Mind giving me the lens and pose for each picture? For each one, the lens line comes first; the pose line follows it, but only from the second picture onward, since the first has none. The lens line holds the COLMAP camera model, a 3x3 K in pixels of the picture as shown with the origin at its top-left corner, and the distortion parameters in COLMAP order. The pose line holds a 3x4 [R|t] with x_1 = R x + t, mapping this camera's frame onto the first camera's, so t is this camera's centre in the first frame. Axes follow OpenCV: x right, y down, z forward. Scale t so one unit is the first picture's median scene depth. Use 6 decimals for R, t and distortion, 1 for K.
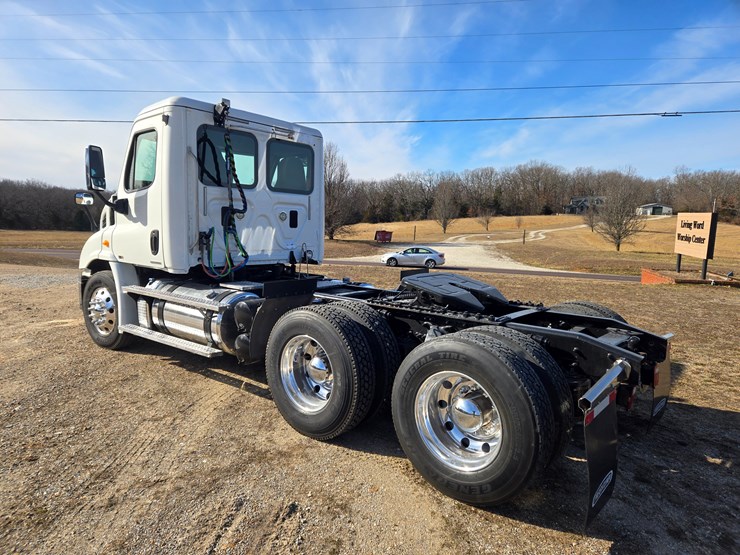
lens RADIAL K [[492.1, 0, 360.5], [0, 492.1, 283.0], [0, 0, 1]] dist [0.081854, -0.057822]
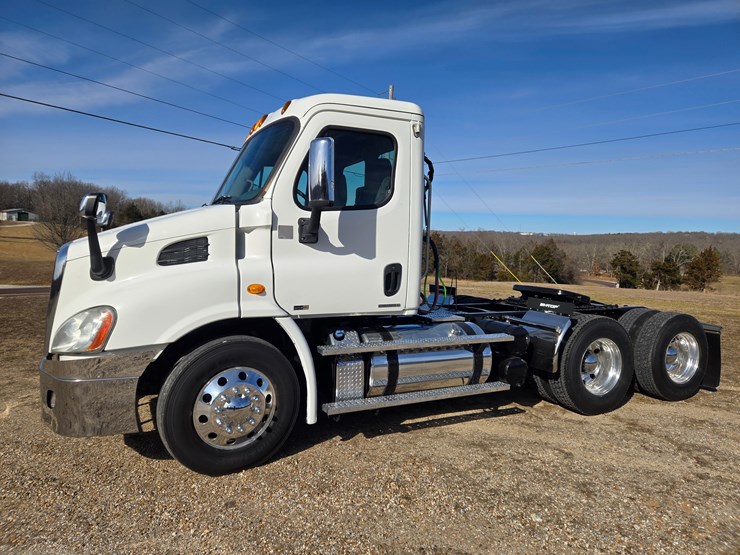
lens RADIAL K [[492.1, 0, 365.9], [0, 492.1, 272.5], [0, 0, 1]] dist [0.081854, -0.057822]
pose [[0.401487, -0.062209, 0.913750, -1.049999], [0.091754, 0.995403, 0.027453, -0.109230], [-0.911257, 0.072818, 0.405349, 0.671221]]
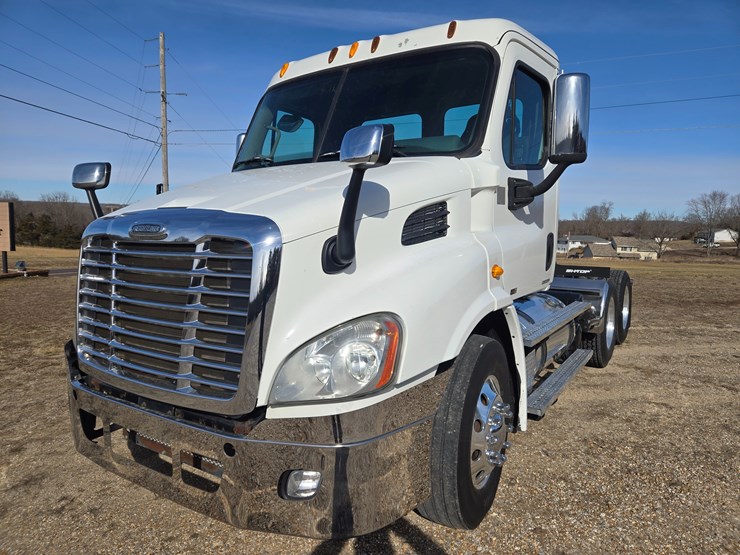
lens RADIAL K [[492.1, 0, 373.4], [0, 492.1, 278.5], [0, 0, 1]] dist [0.081854, -0.057822]
pose [[-0.115063, -0.127668, 0.985120, -0.986959], [0.110975, 0.983847, 0.140465, -0.156422], [-0.987140, 0.125486, -0.099036, 1.215754]]
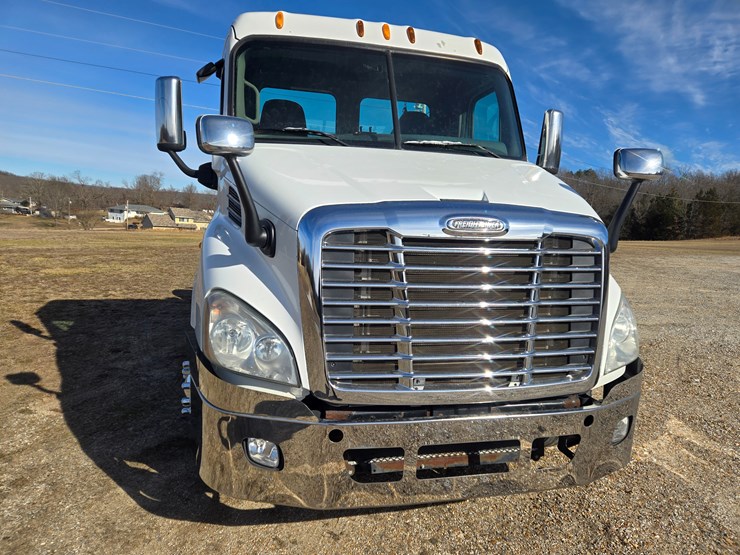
lens RADIAL K [[492.1, 0, 365.0], [0, 492.1, 280.4], [0, 0, 1]] dist [0.081854, -0.057822]
pose [[-0.808593, -0.147533, 0.569571, -0.718172], [0.000928, 0.967731, 0.251983, -0.210134], [-0.588368, 0.204280, -0.782364, 1.685374]]
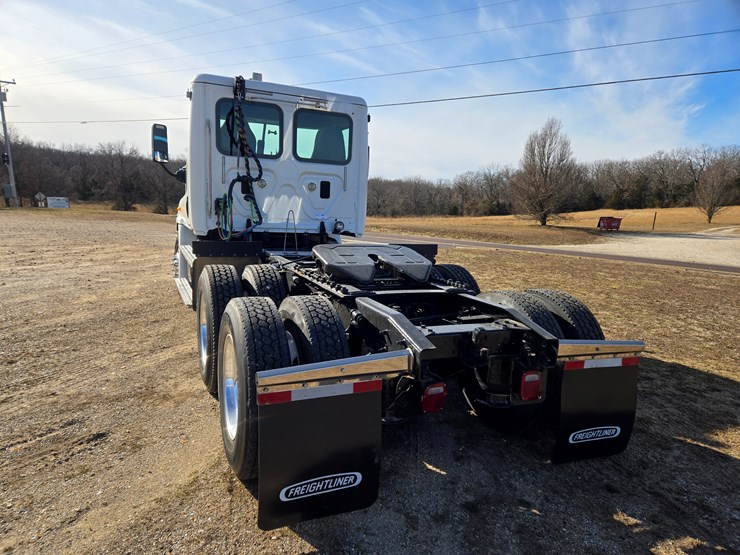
lens RADIAL K [[492.1, 0, 360.3], [0, 492.1, 288.0], [0, 0, 1]] dist [0.081854, -0.057822]
pose [[0.896723, 0.091789, -0.432970, 0.419745], [-0.074768, 0.995615, 0.056219, 0.009302], [0.436232, -0.018041, 0.899653, 0.131435]]
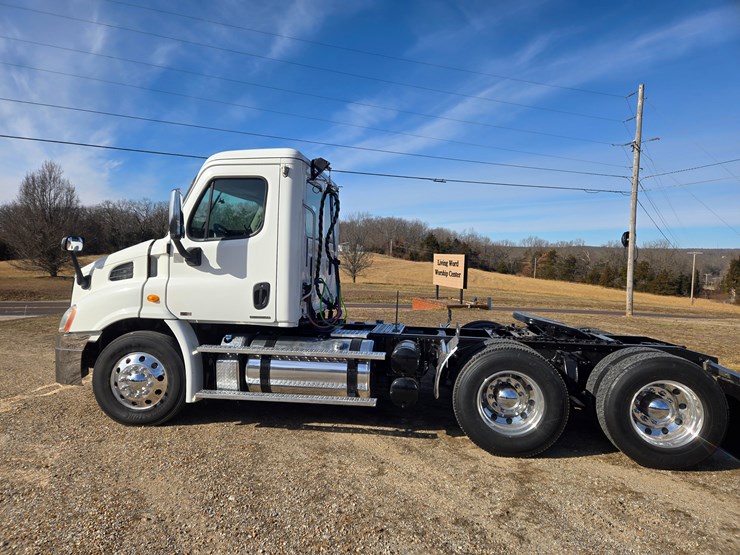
lens RADIAL K [[492.1, 0, 360.8], [0, 492.1, 277.2], [0, 0, 1]] dist [0.081854, -0.057822]
pose [[0.845099, -0.019435, 0.534256, -0.696824], [0.060895, 0.996334, -0.060081, -0.045641], [-0.531130, 0.083308, 0.843185, 0.101557]]
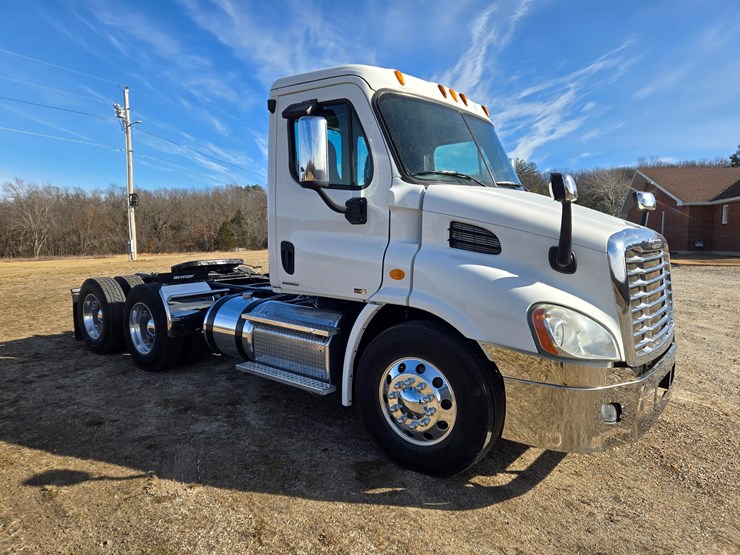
lens RADIAL K [[492.1, 0, 363.8], [0, 492.1, 279.1], [0, 0, 1]] dist [0.081854, -0.057822]
pose [[-0.999366, -0.031194, -0.017173, -0.217641], [-0.034147, 0.976296, 0.213727, -0.230094], [0.010099, 0.214178, -0.976742, 1.934218]]
